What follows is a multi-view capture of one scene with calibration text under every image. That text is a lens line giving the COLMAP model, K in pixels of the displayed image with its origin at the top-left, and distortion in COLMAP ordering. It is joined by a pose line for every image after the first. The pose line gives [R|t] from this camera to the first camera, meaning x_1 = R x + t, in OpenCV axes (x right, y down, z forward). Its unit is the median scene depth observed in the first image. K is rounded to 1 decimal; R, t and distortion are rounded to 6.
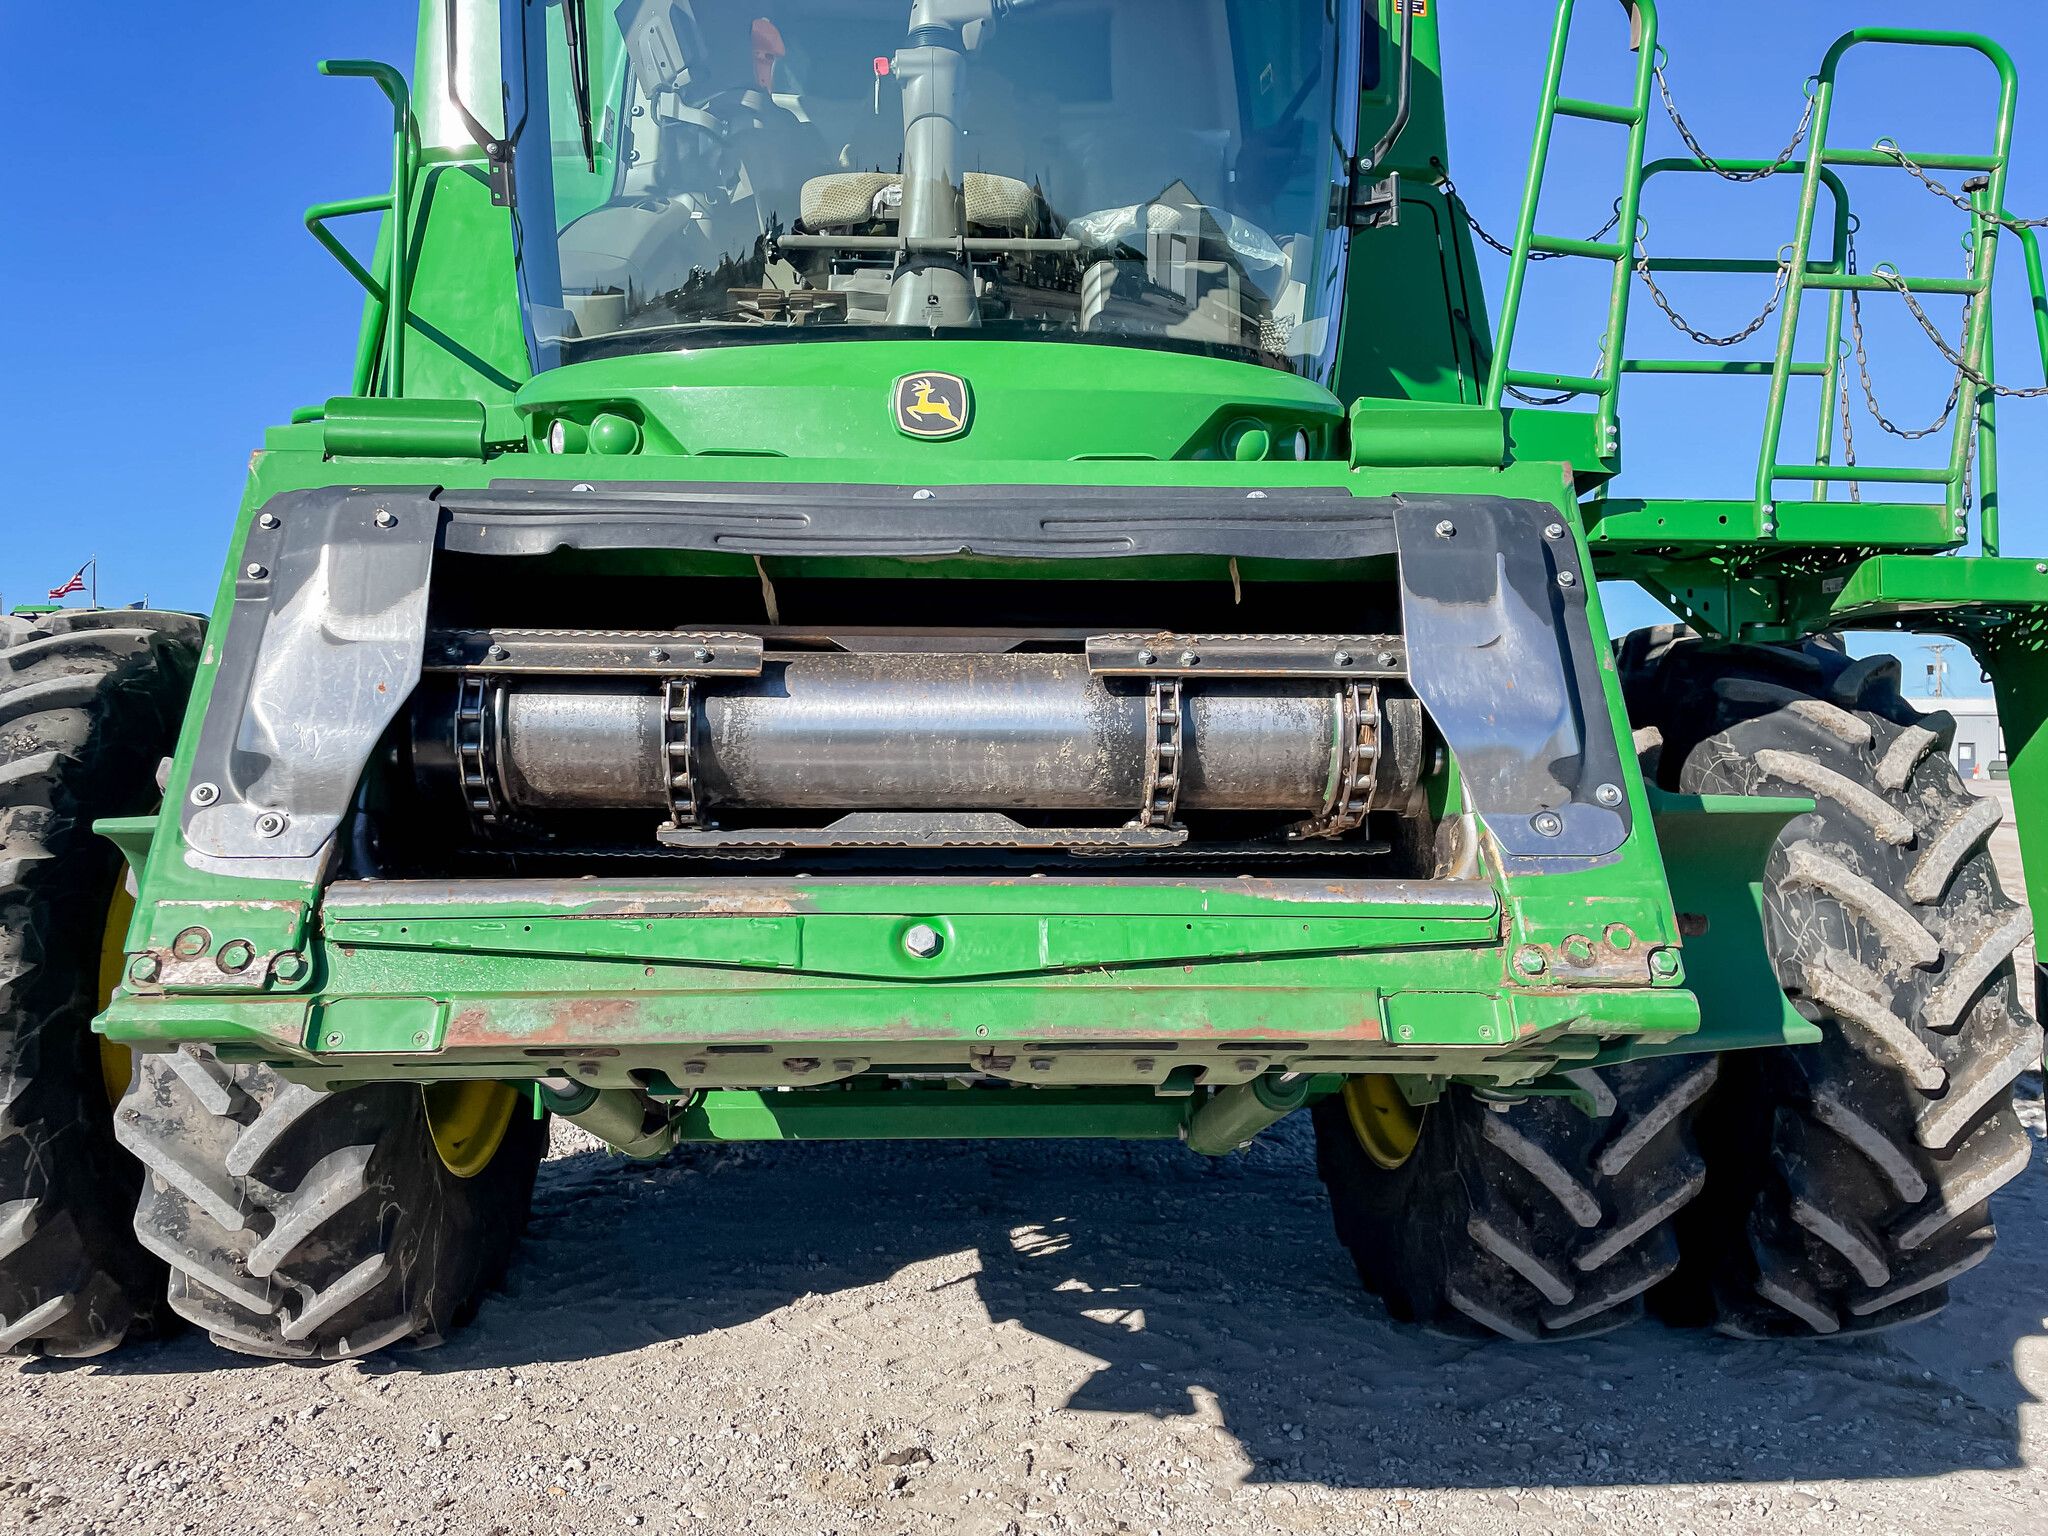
lens RADIAL K [[1545.9, 0, 987.2], [0, 1545.9, 730.2], [0, 0, 1]] dist [0.069948, -0.078261]
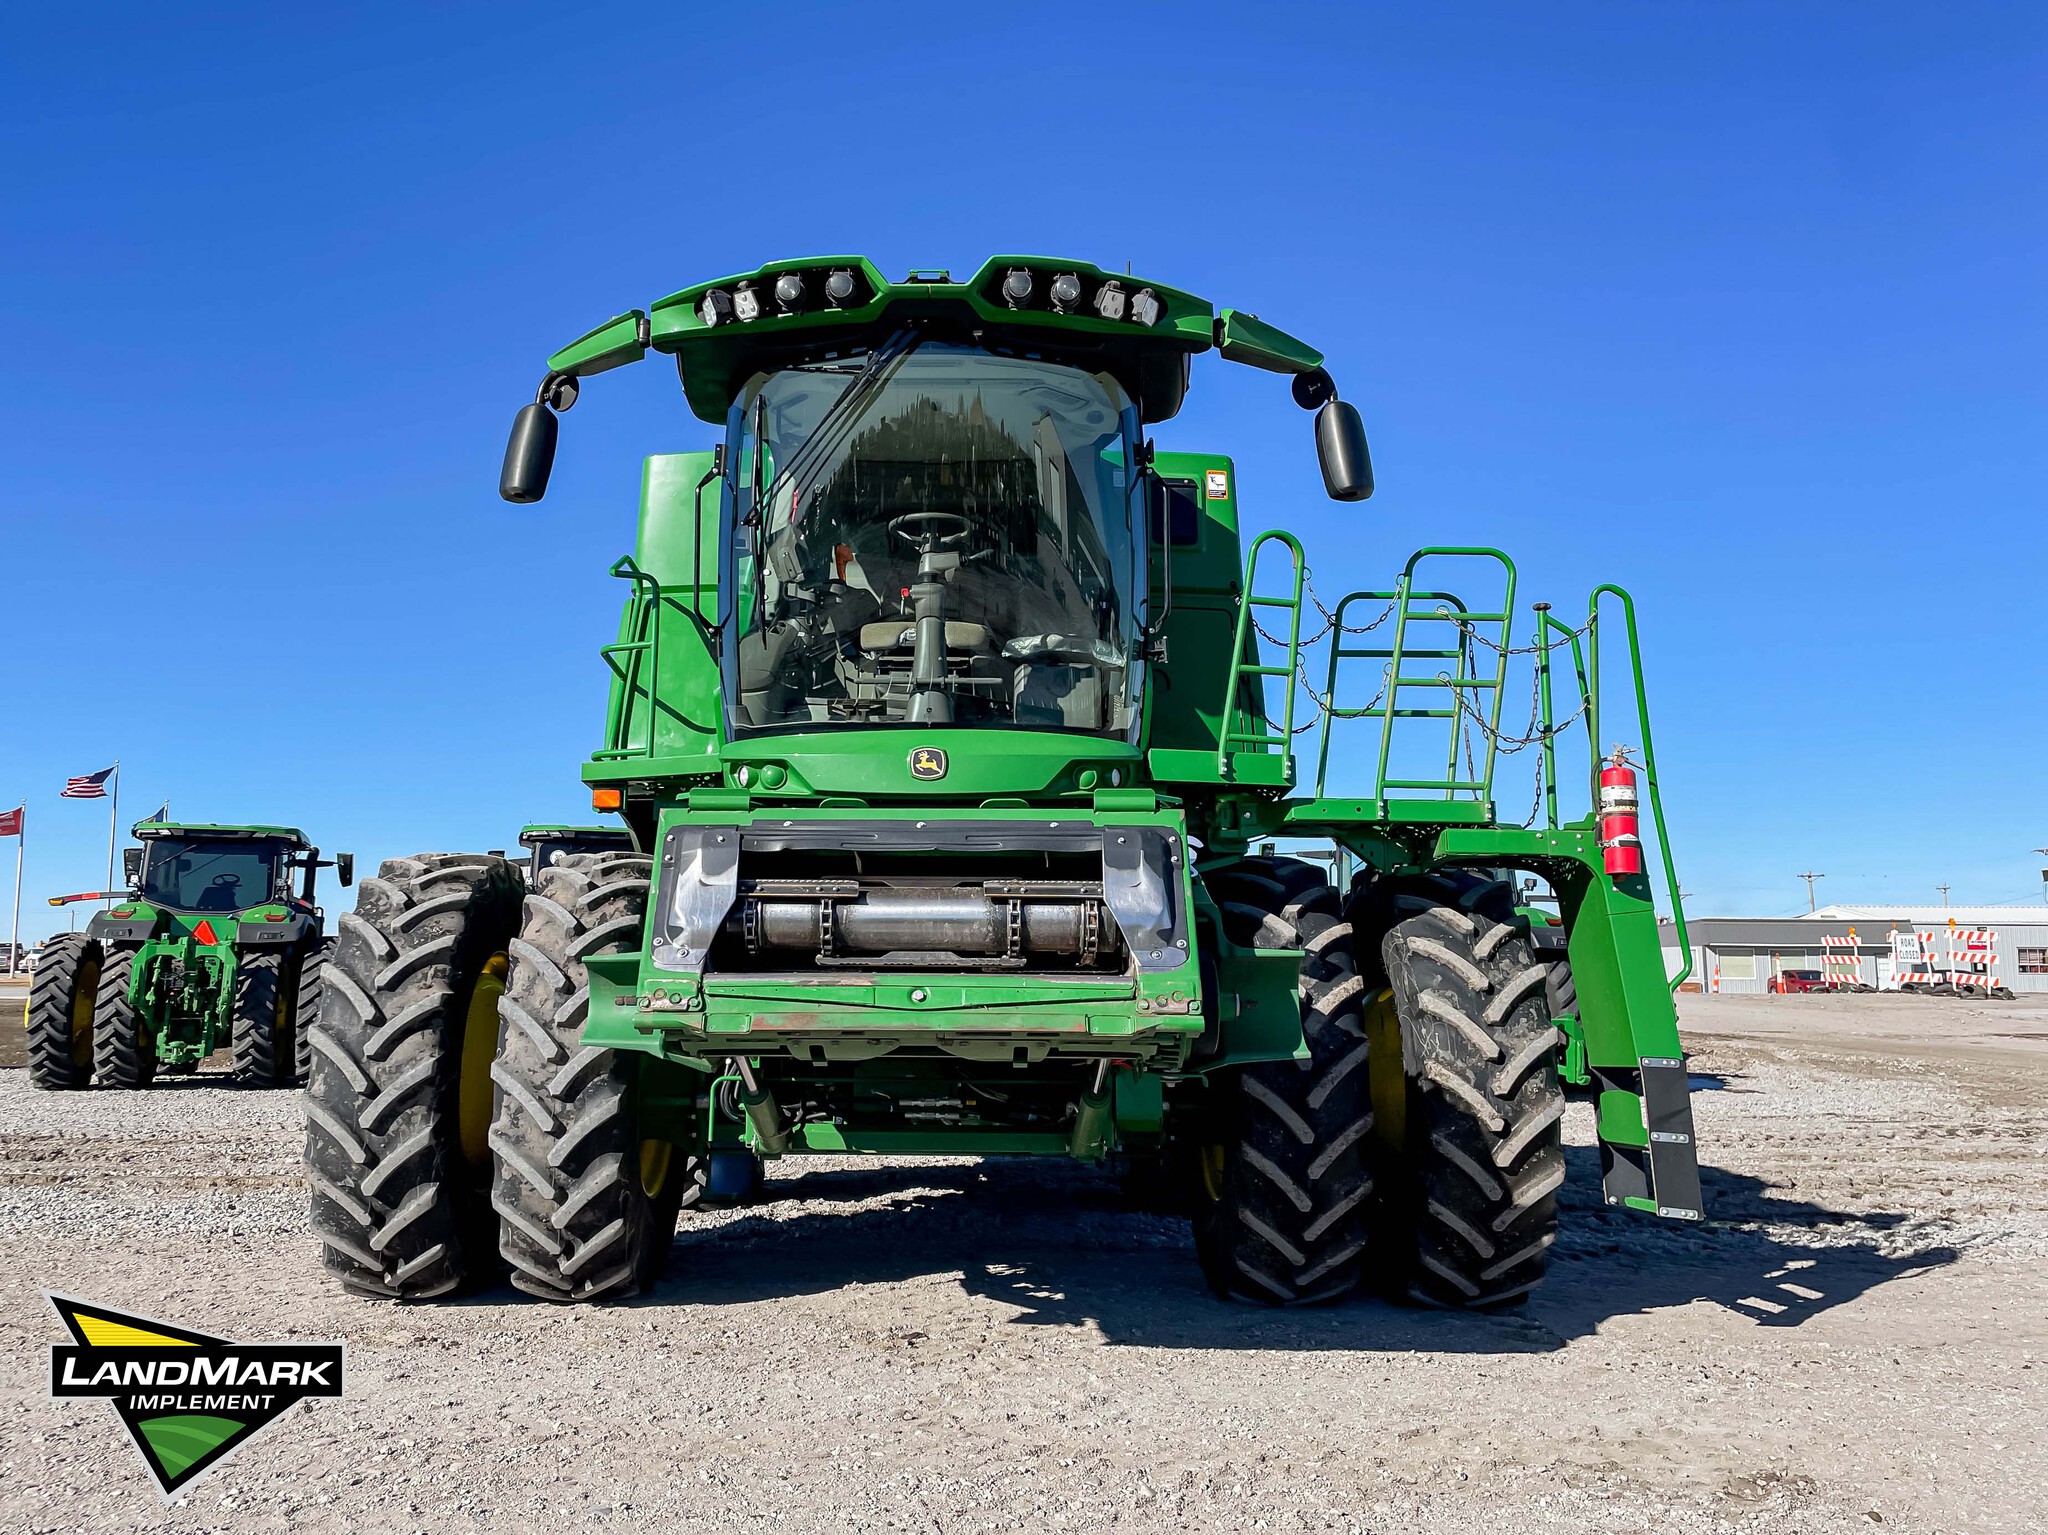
lens RADIAL K [[1545.9, 0, 955.7], [0, 1545.9, 738.1], [0, 0, 1]] dist [0.069948, -0.078261]
pose [[0.999506, -0.002247, -0.031339, 0.055006], [-0.001757, 0.991884, -0.127132, 0.016586], [0.031370, 0.127125, 0.991391, -0.877980]]
